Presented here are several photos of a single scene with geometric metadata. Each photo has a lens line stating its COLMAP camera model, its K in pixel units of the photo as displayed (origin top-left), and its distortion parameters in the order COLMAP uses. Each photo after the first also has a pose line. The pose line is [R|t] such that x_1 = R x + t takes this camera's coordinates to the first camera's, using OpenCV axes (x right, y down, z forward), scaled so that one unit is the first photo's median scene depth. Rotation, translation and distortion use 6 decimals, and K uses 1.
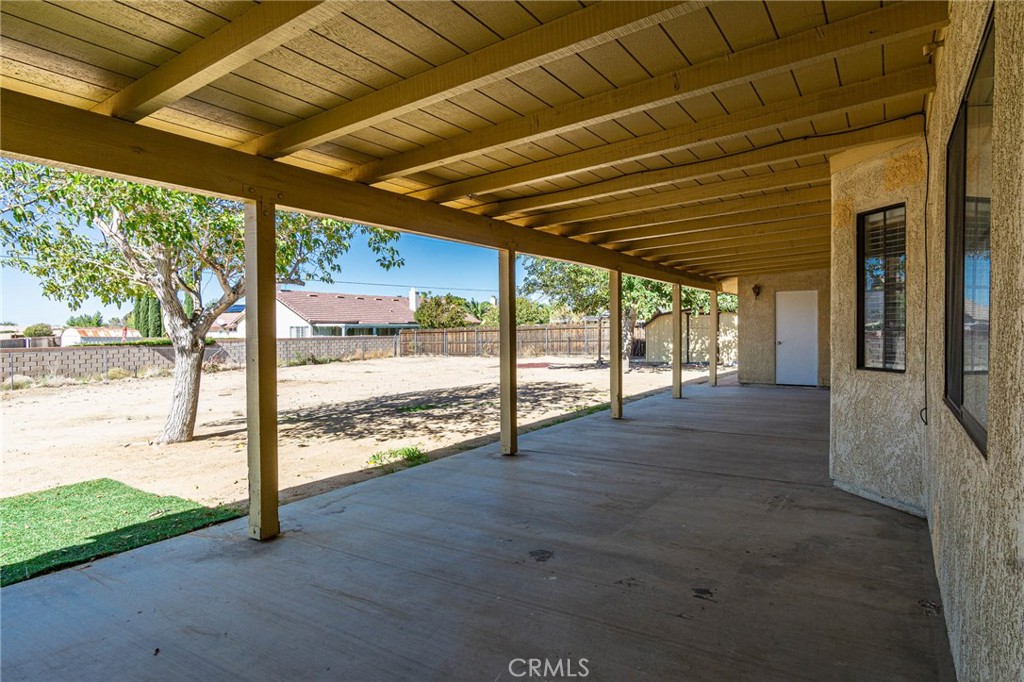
lens RADIAL K [[575.2, 0, 512.0], [0, 575.2, 341.0], [0, 0, 1]] dist [0.001291, 0.000252]
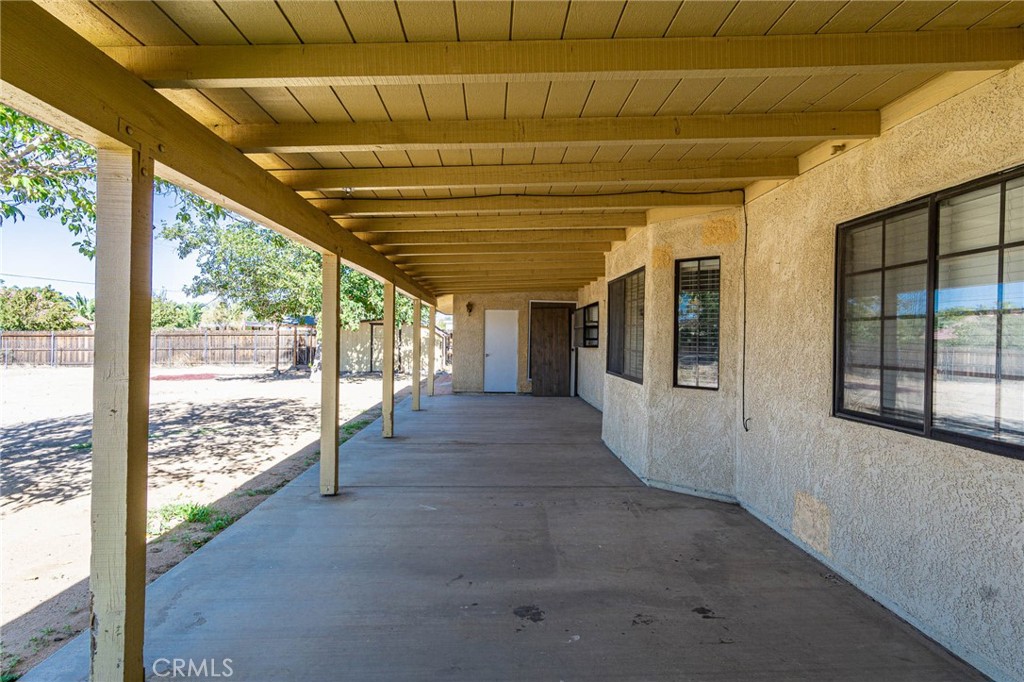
lens RADIAL K [[559.0, 0, 506.3], [0, 559.0, 339.0], [0, 0, 1]] dist [0.003012, 0.000516]
pose [[0.819432, 0.017068, 0.572923, -0.339393], [-0.008995, 0.999816, -0.016921, -0.026833], [-0.573106, 0.008712, 0.819435, 0.214856]]
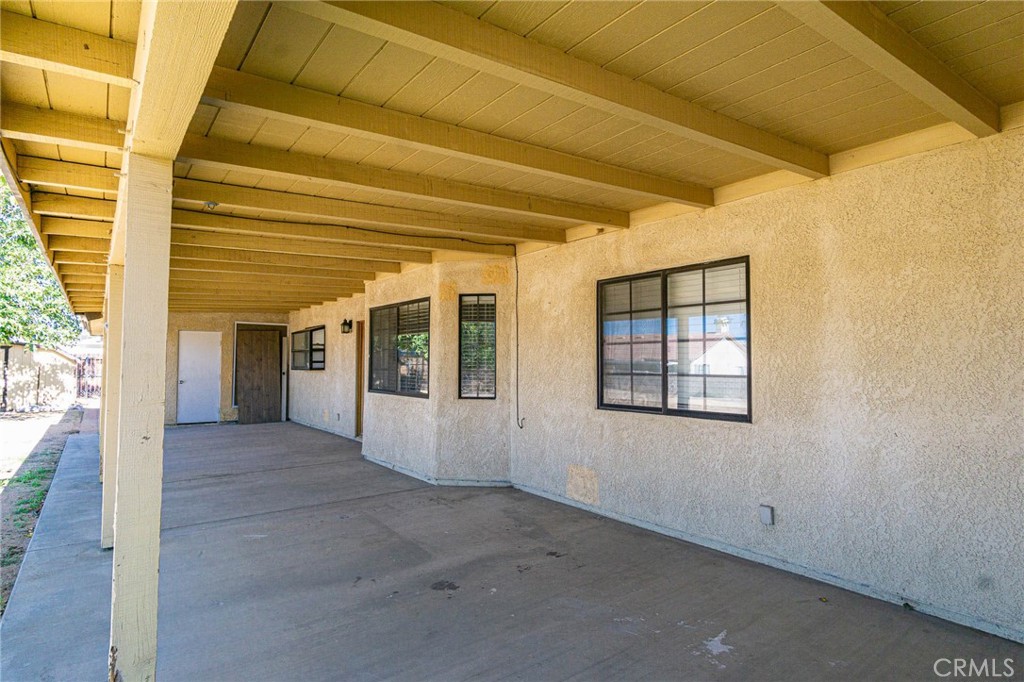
lens RADIAL K [[546.6, 0, 512.0], [0, 546.6, 341.0], [0, 0, 1]] dist [-0.000284, -0.000066]
pose [[0.332797, 0.045264, 0.941912, -0.625050], [0.016527, 0.998414, -0.053819, -0.019350], [-0.942854, 0.033477, 0.331521, 0.371145]]
